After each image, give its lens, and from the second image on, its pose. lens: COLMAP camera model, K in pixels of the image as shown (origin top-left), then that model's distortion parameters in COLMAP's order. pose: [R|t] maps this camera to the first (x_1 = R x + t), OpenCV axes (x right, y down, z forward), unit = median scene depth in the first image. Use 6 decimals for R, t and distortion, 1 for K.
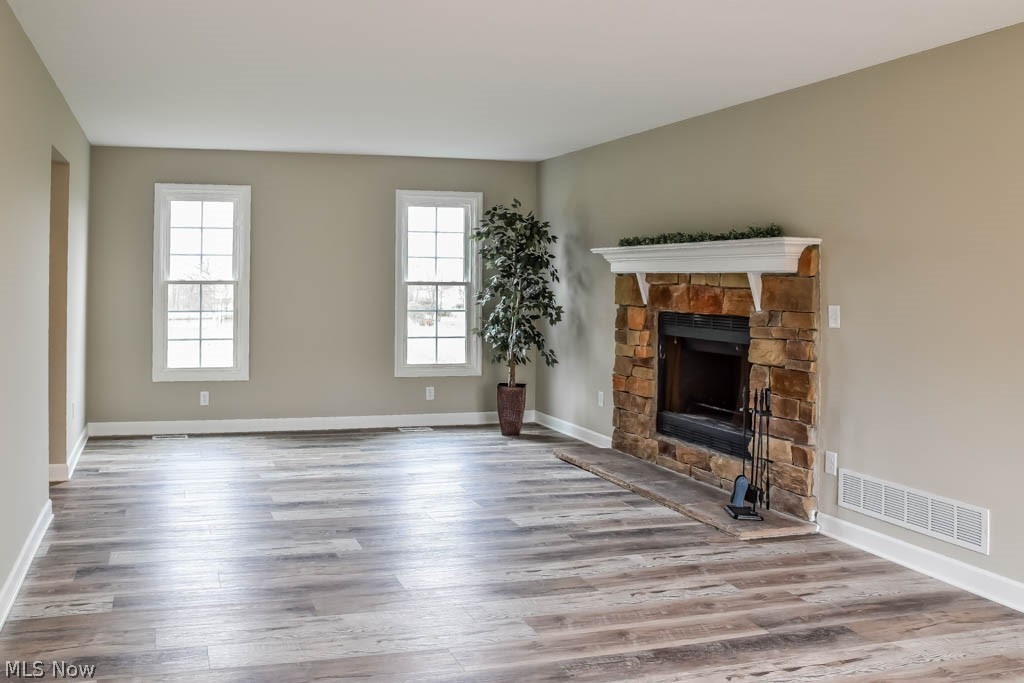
lens RADIAL K [[776.2, 0, 513.9], [0, 776.2, 264.9], [0, 0, 1]] dist [-0.082981, 0.054677]
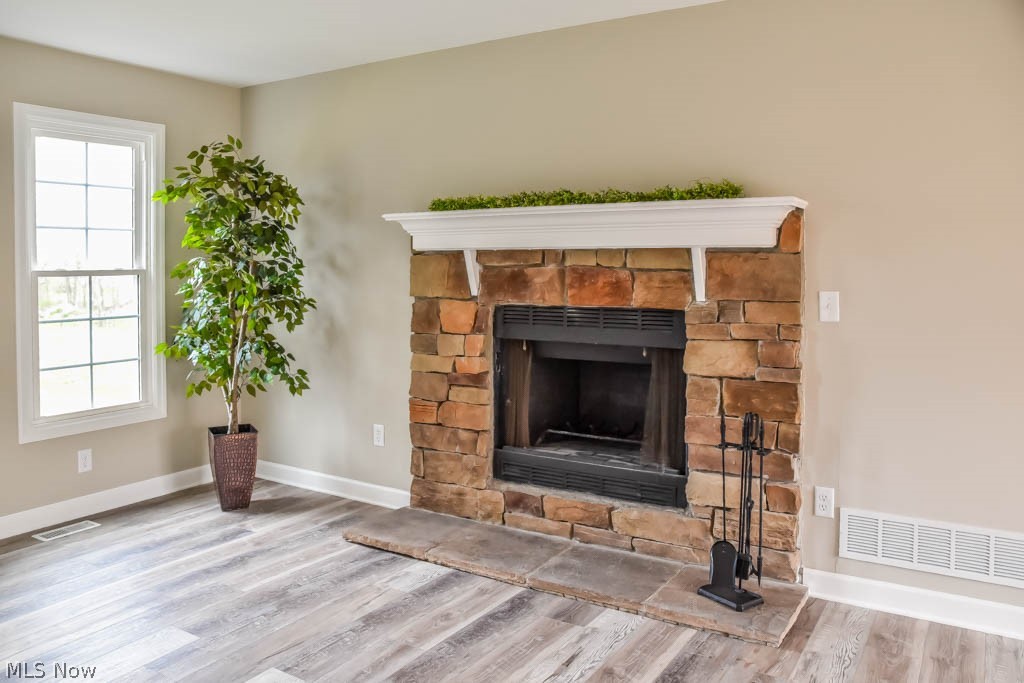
lens RADIAL K [[776.2, 0, 513.9], [0, 776.2, 264.9], [0, 0, 1]] dist [-0.082981, 0.054677]
pose [[0.831837, -0.022985, 0.554543, -0.183360], [0.006263, 0.999467, 0.032032, 0.001775], [-0.554984, -0.023172, 0.831538, 0.415979]]
